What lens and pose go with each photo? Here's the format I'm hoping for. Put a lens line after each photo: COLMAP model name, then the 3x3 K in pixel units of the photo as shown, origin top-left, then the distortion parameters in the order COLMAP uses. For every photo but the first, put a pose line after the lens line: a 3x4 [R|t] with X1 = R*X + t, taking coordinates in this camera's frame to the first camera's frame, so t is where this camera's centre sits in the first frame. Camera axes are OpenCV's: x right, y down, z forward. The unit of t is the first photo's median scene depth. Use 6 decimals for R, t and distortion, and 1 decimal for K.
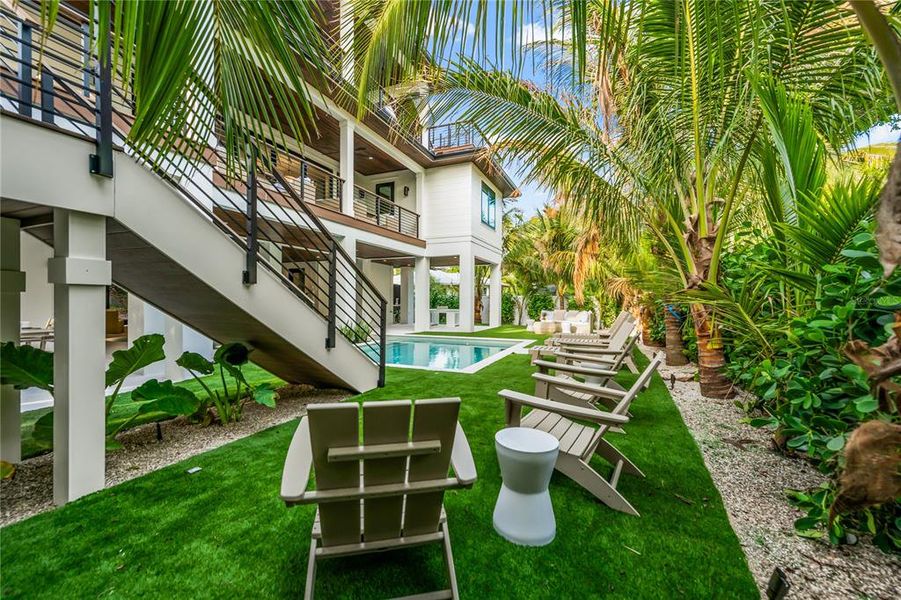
lens RADIAL K [[368.3, 0, 450.5], [0, 368.3, 302.7], [0, 0, 1]] dist [0.010056, -0.003344]
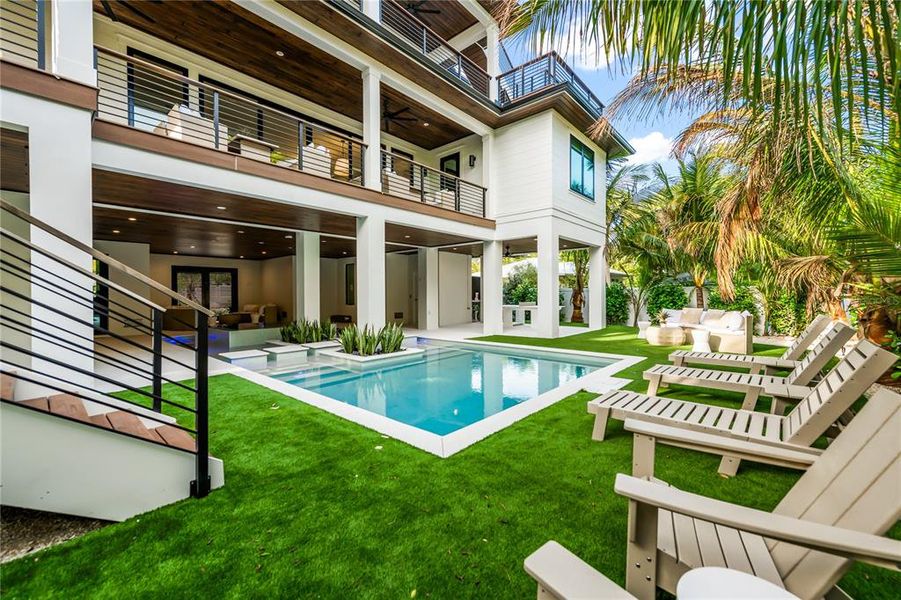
lens RADIAL K [[368.3, 0, 449.5], [0, 368.3, 296.6], [0, 0, 1]] dist [0.010056, -0.003344]
pose [[0.949842, -0.008744, -0.312608, 0.082681], [0.009579, 0.999953, 0.001135, -0.006164], [0.312584, -0.004073, 0.949881, 0.213066]]
